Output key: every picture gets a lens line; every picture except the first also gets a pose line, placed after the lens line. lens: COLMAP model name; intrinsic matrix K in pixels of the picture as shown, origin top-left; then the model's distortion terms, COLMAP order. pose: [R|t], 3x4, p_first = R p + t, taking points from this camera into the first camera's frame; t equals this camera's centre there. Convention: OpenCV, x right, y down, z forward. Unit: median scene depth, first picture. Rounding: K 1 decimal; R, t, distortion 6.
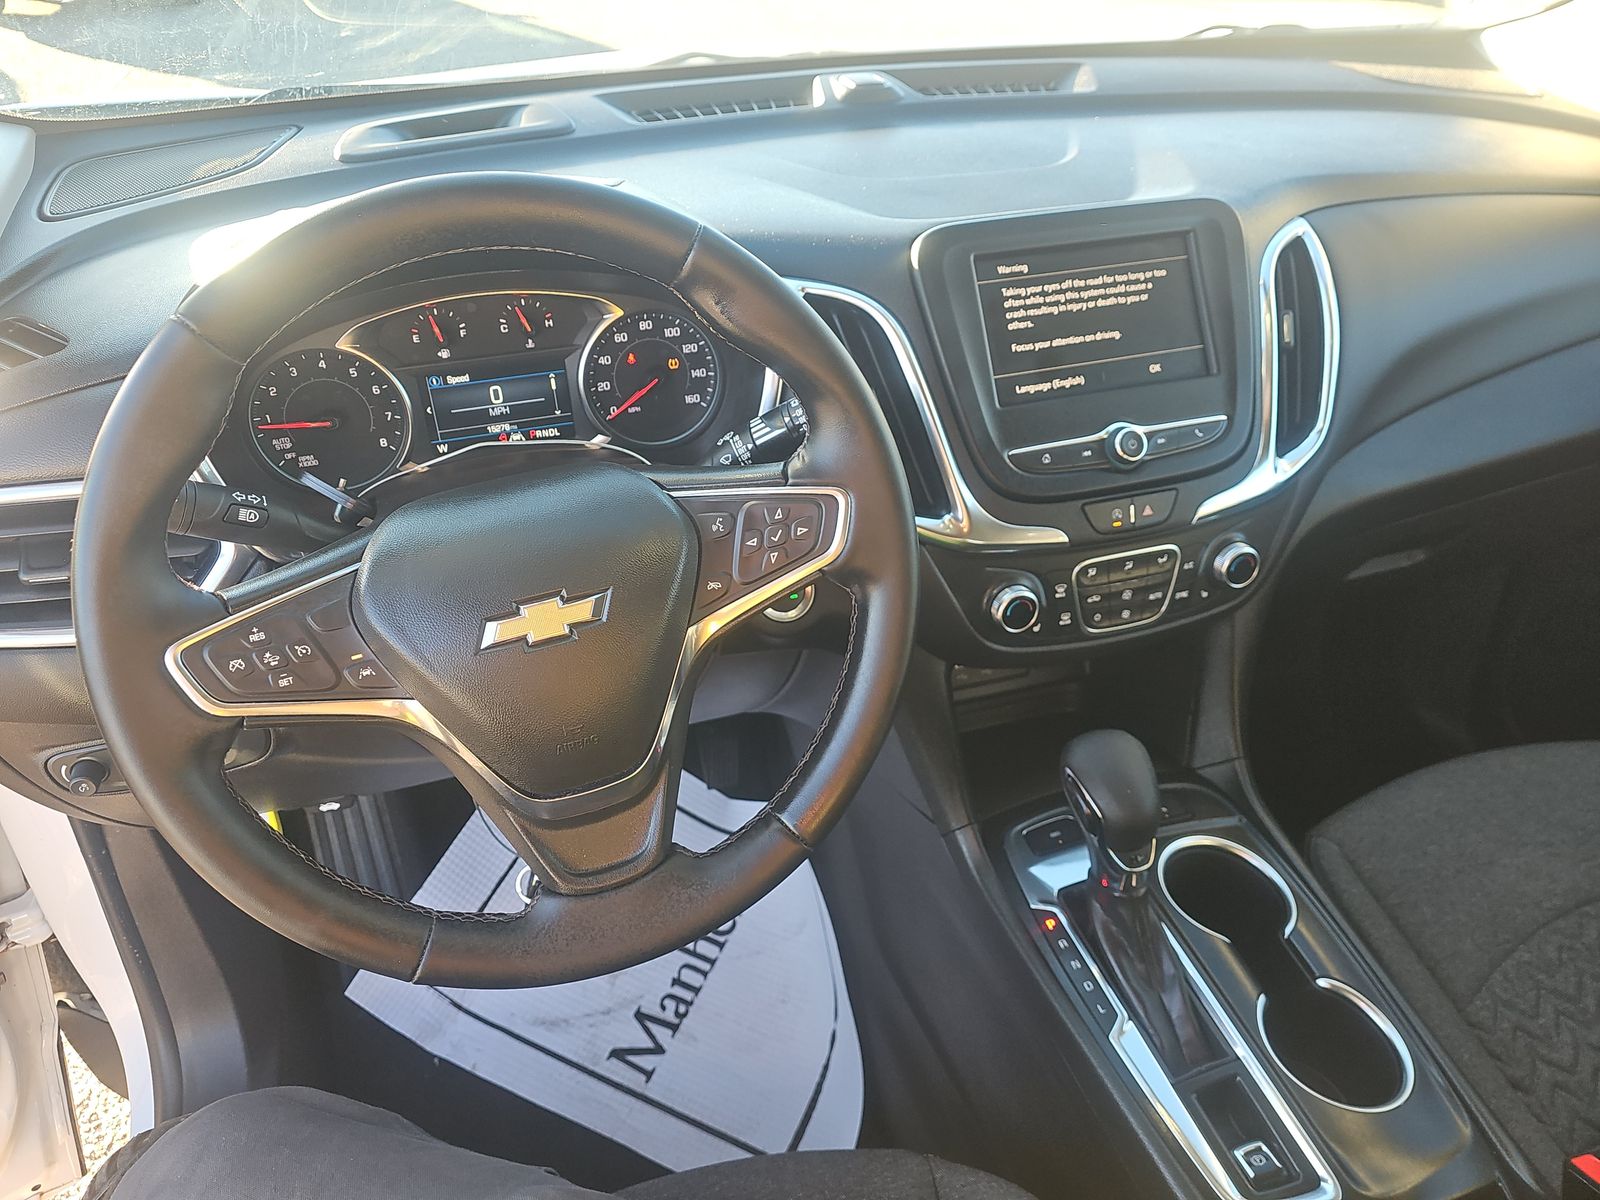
lens RADIAL K [[1109.3, 0, 774.2], [0, 1109.3, 610.9], [0, 0, 1]] dist [0.049891, -0.079625]
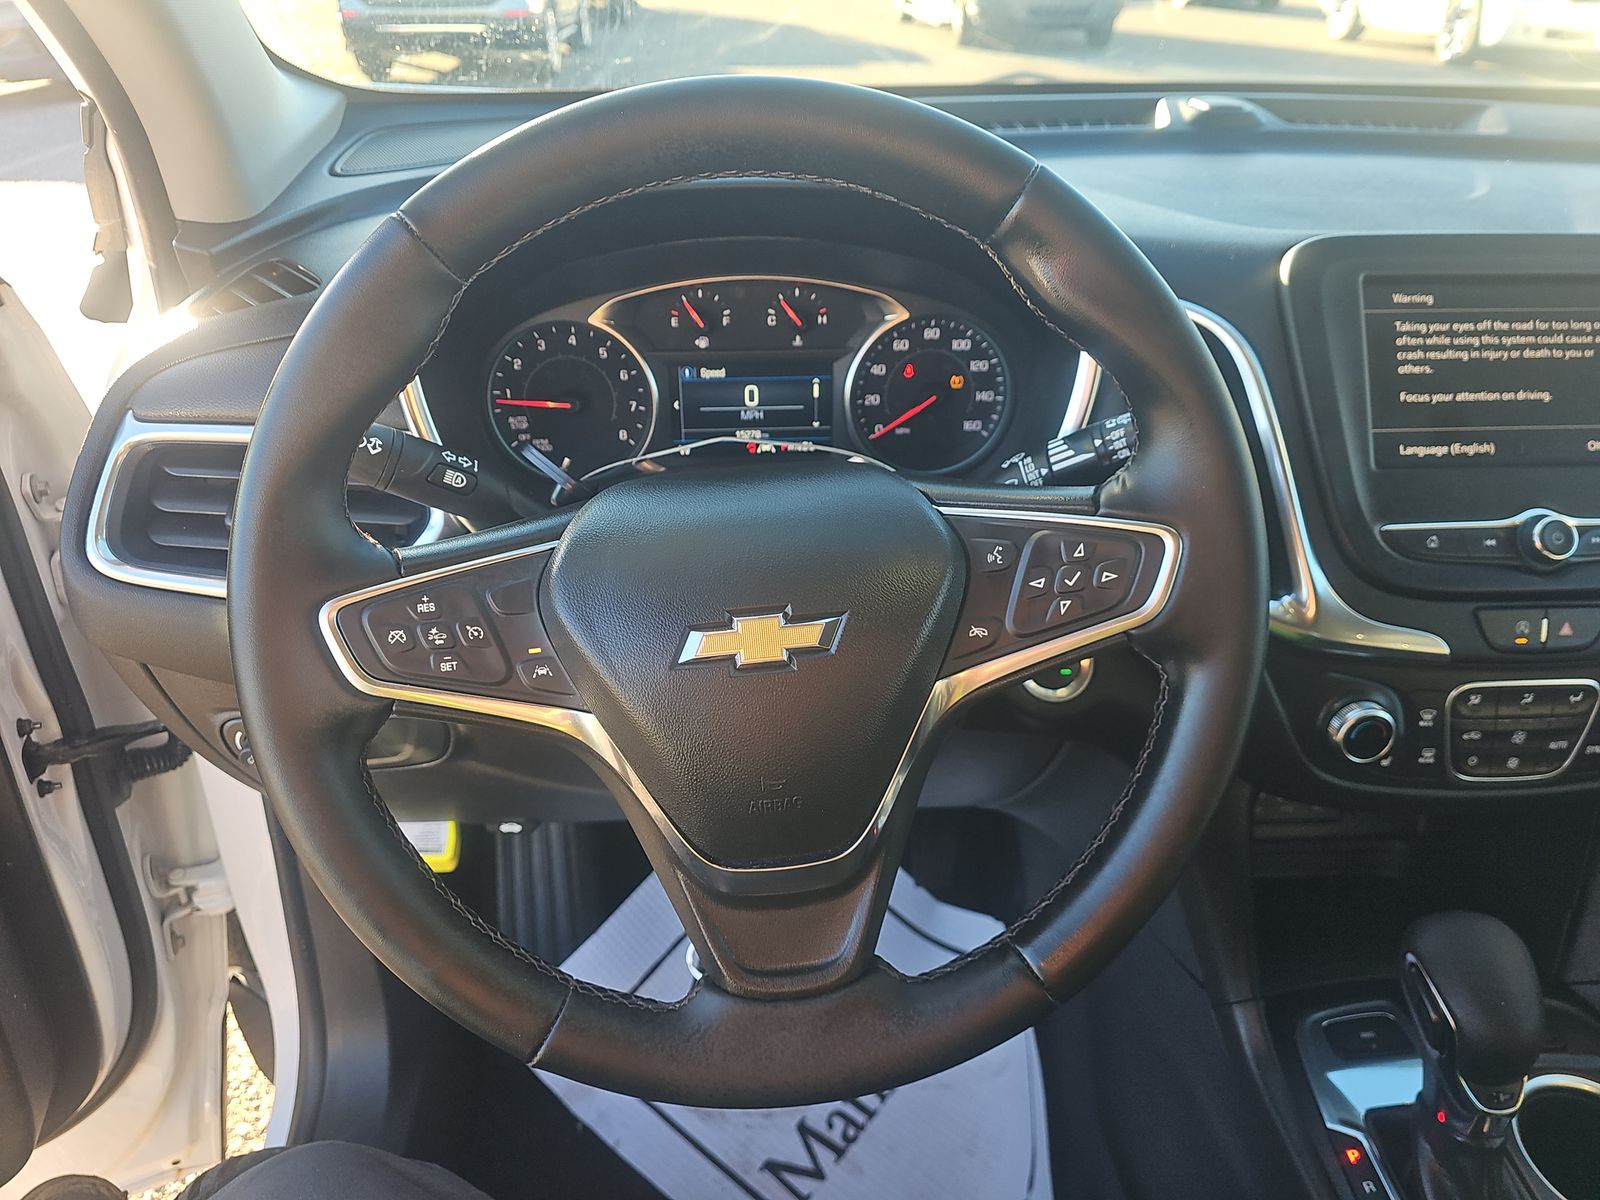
lens RADIAL K [[1109.3, 0, 774.2], [0, 1109.3, 610.9], [0, 0, 1]] dist [0.049891, -0.079625]
pose [[0.967906, 0.139292, -0.209181, -0.024674], [-0.154401, 0.986325, -0.057644, 0.023054], [0.198291, 0.088091, 0.976177, 0.163808]]
